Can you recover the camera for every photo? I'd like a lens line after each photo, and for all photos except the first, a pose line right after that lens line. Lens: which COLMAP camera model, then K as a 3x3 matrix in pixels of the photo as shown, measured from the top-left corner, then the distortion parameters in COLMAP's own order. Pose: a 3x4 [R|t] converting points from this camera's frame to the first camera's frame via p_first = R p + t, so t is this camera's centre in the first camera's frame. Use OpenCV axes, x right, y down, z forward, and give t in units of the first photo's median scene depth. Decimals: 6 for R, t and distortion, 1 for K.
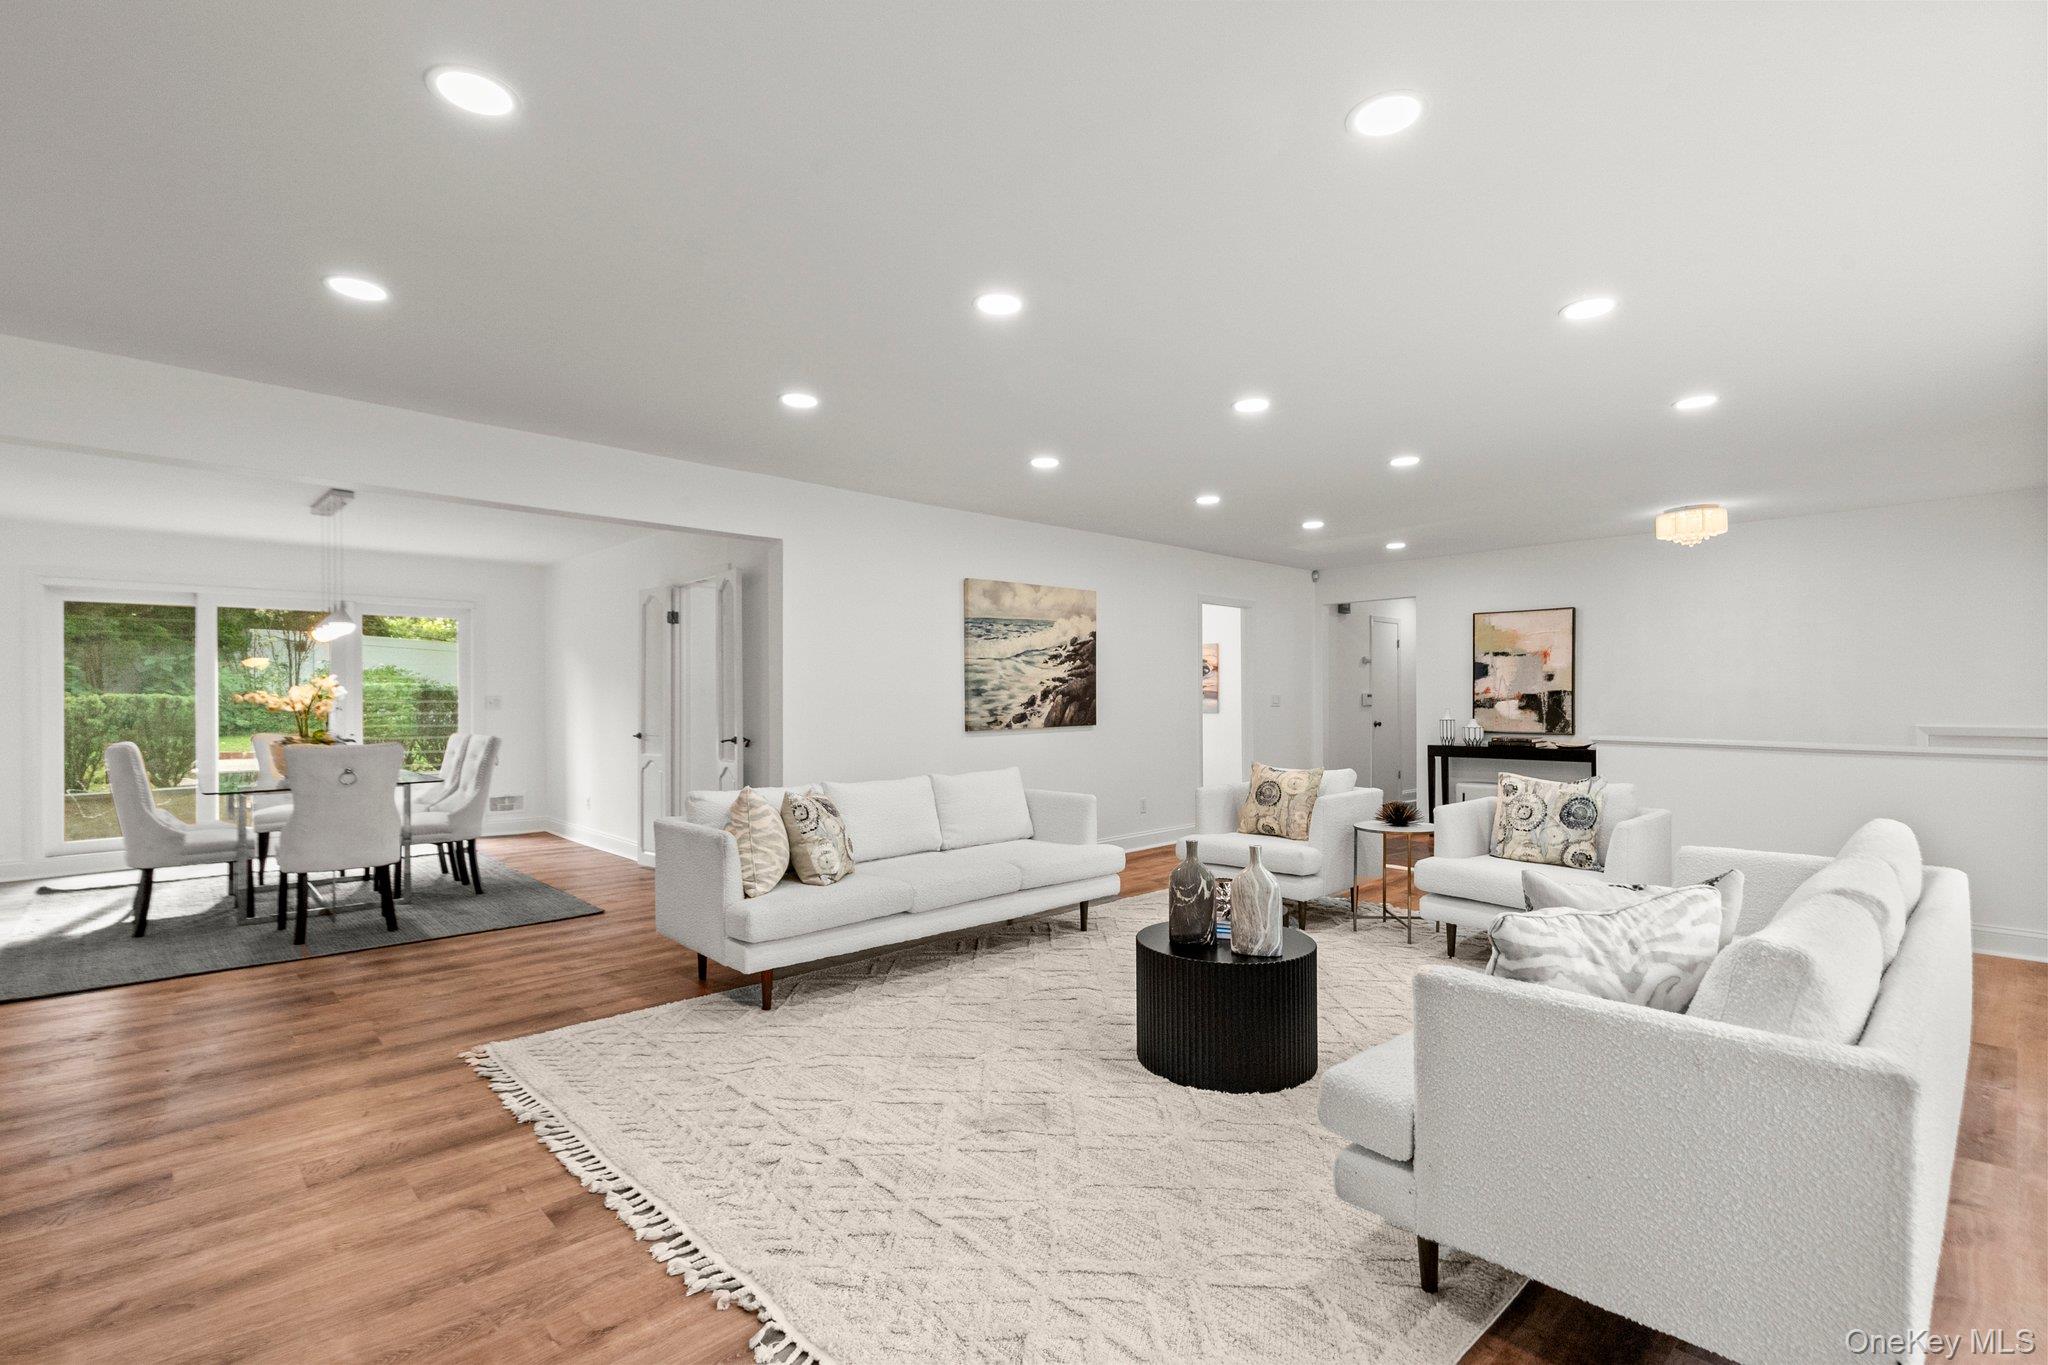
lens RADIAL K [[941.3, 0, 1020.4], [0, 941.3, 698.1], [0, 0, 1]] dist [0.010496, -0.001195]
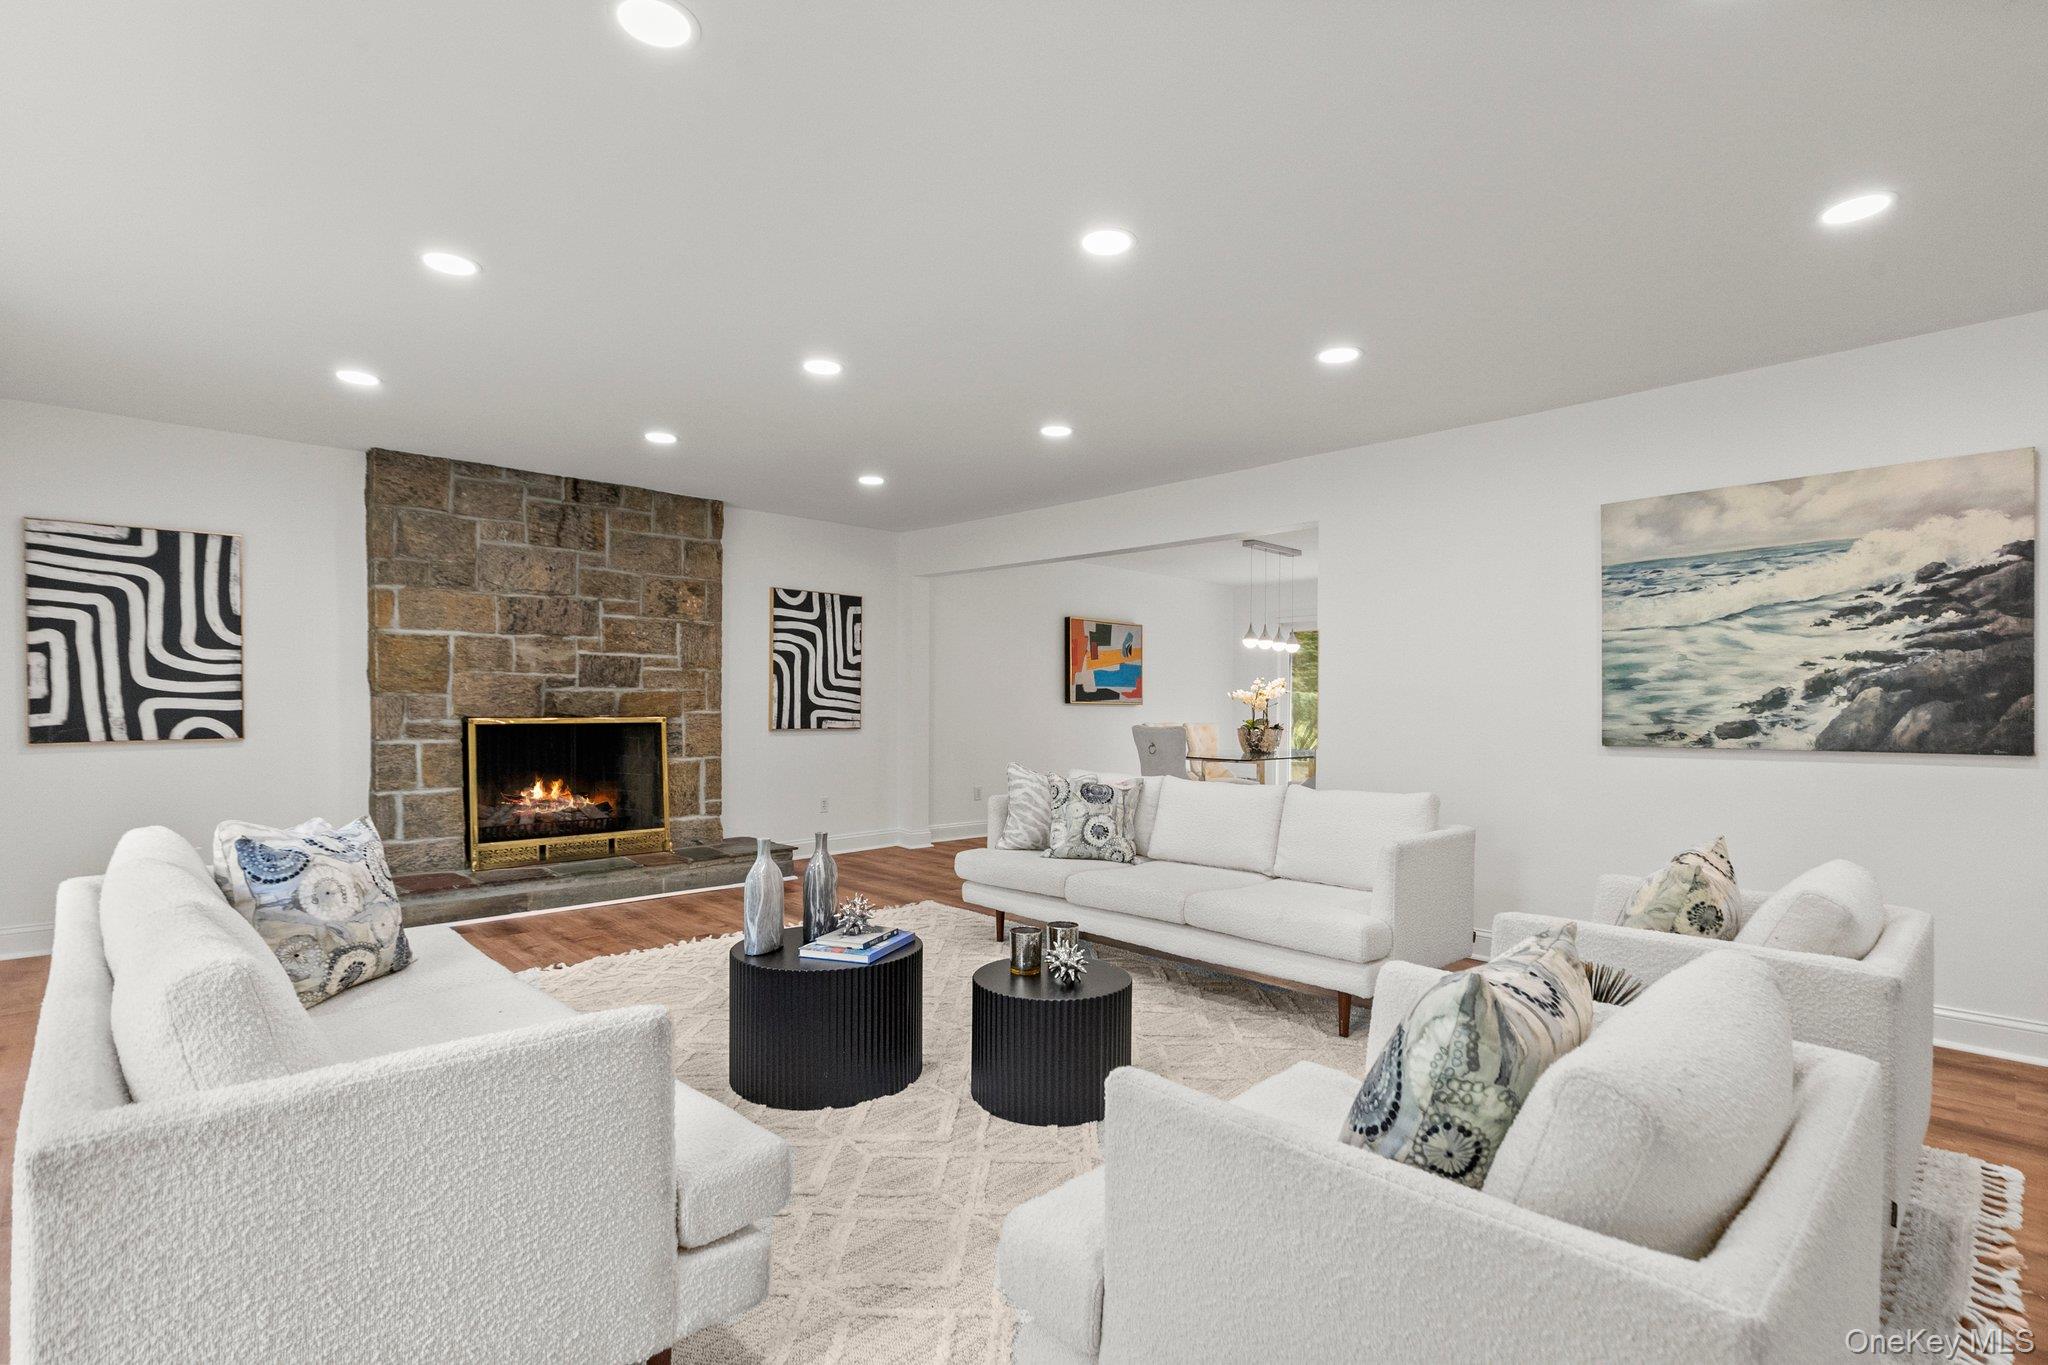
lens RADIAL K [[978.9, 0, 1018.8], [0, 978.9, 707.8], [0, 0, 1]] dist [0.001428, -0.000103]
pose [[-0.000454, 0.011655, -0.999932, 0.579859], [-0.004280, 0.999923, 0.011657, 0.003505], [0.999991, 0.004285, -0.000404, 0.580234]]
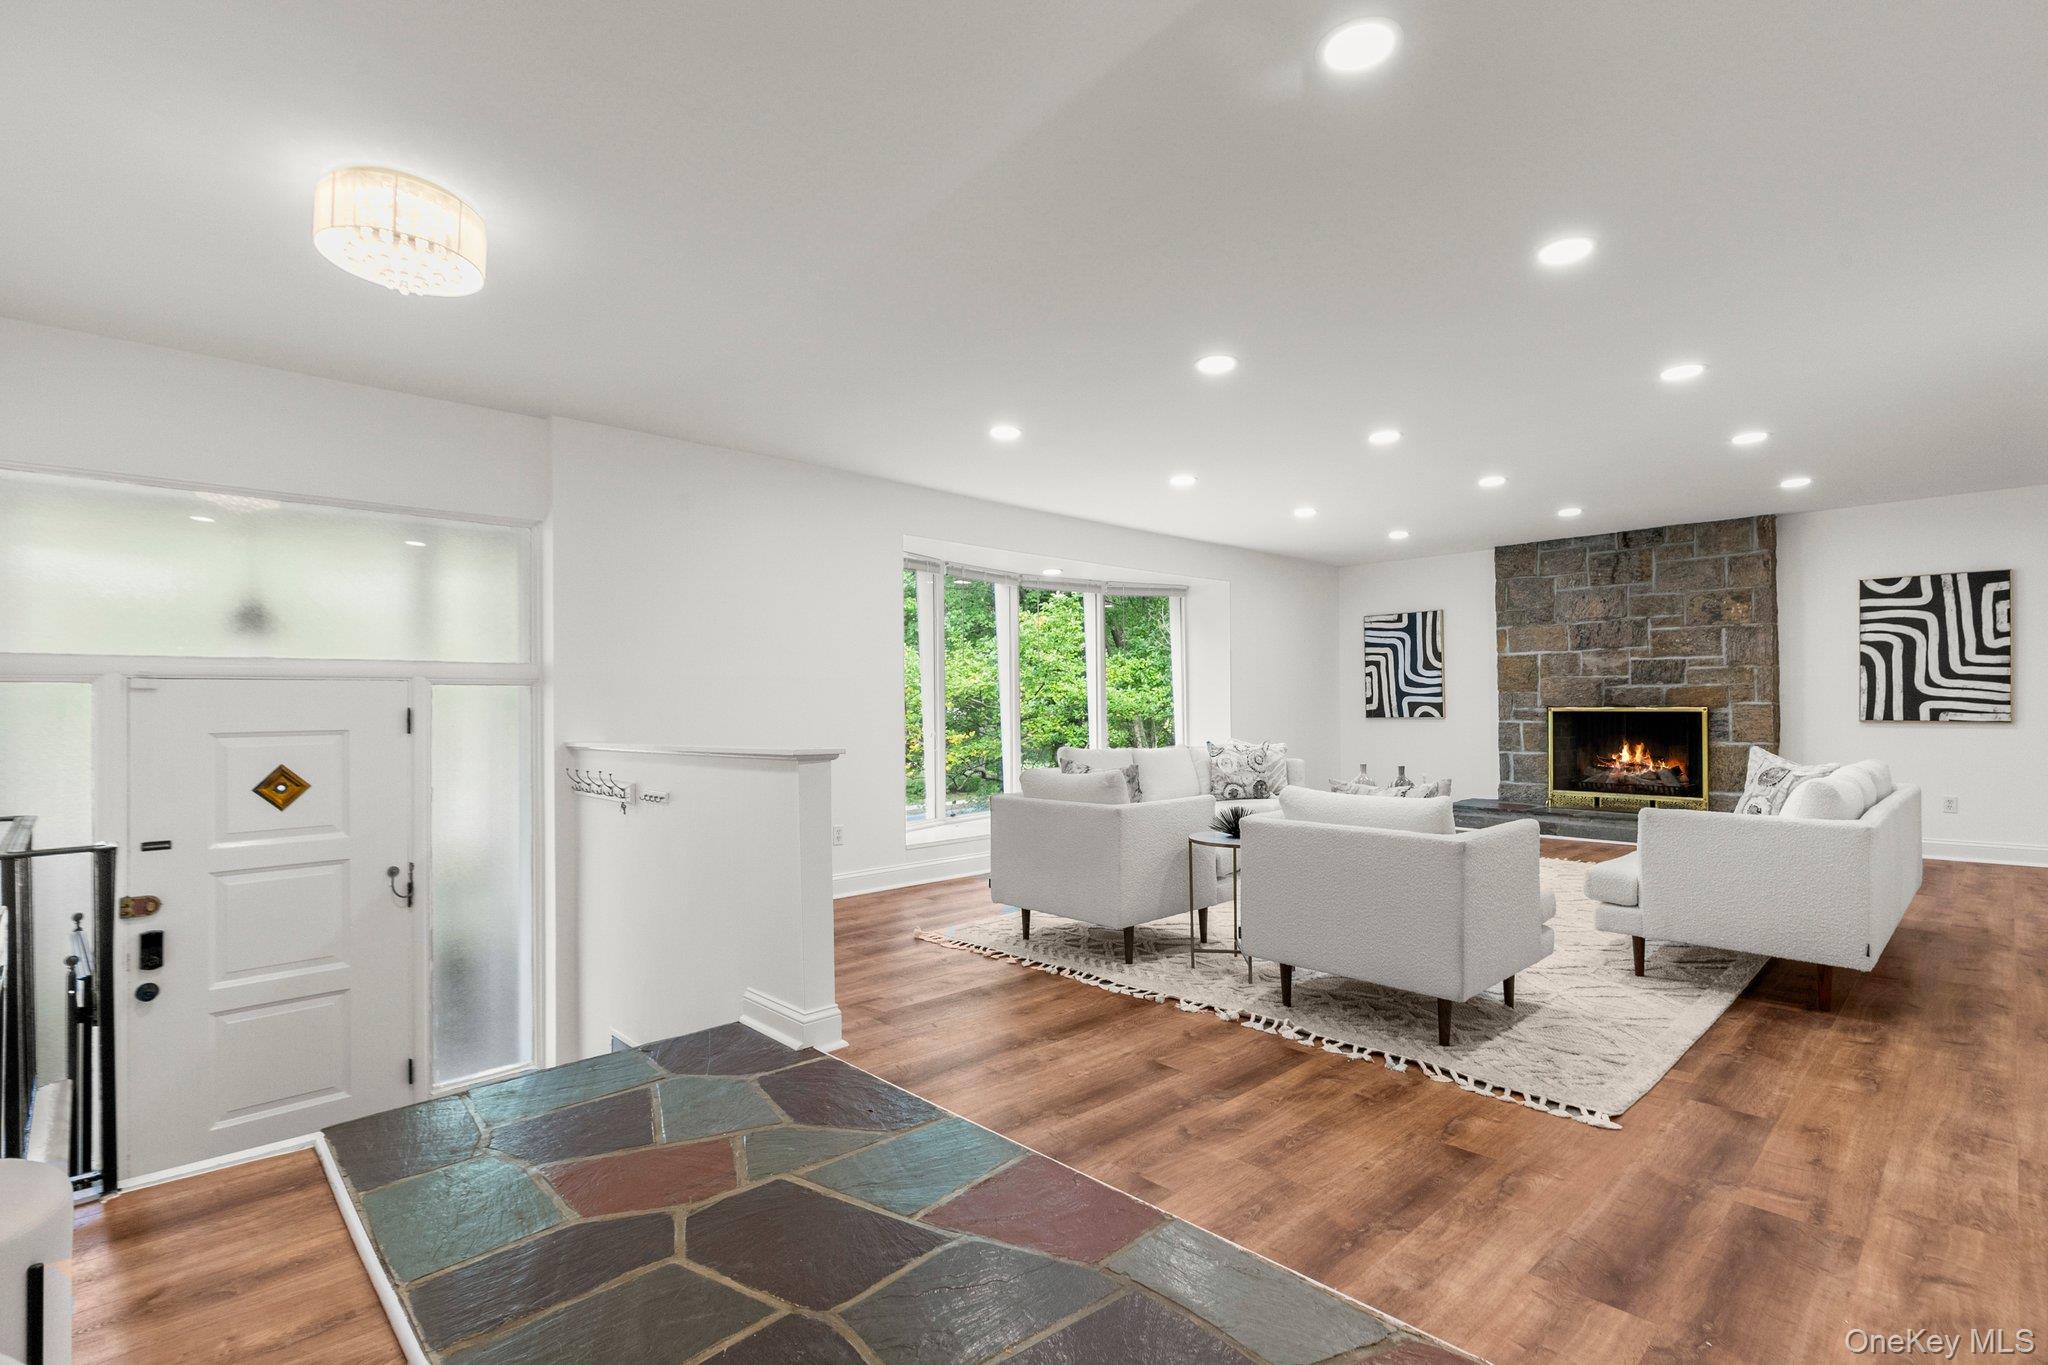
lens RADIAL K [[951.1, 0, 1023.8], [0, 951.1, 688.5], [0, 0, 1]] dist [-0.000129, -0.000205]
pose [[-0.999926, 0.011033, -0.005179, 0.437455], [0.011119, 0.999795, -0.016931, 0.013141], [0.004991, -0.016987, -0.999843, 1.352474]]
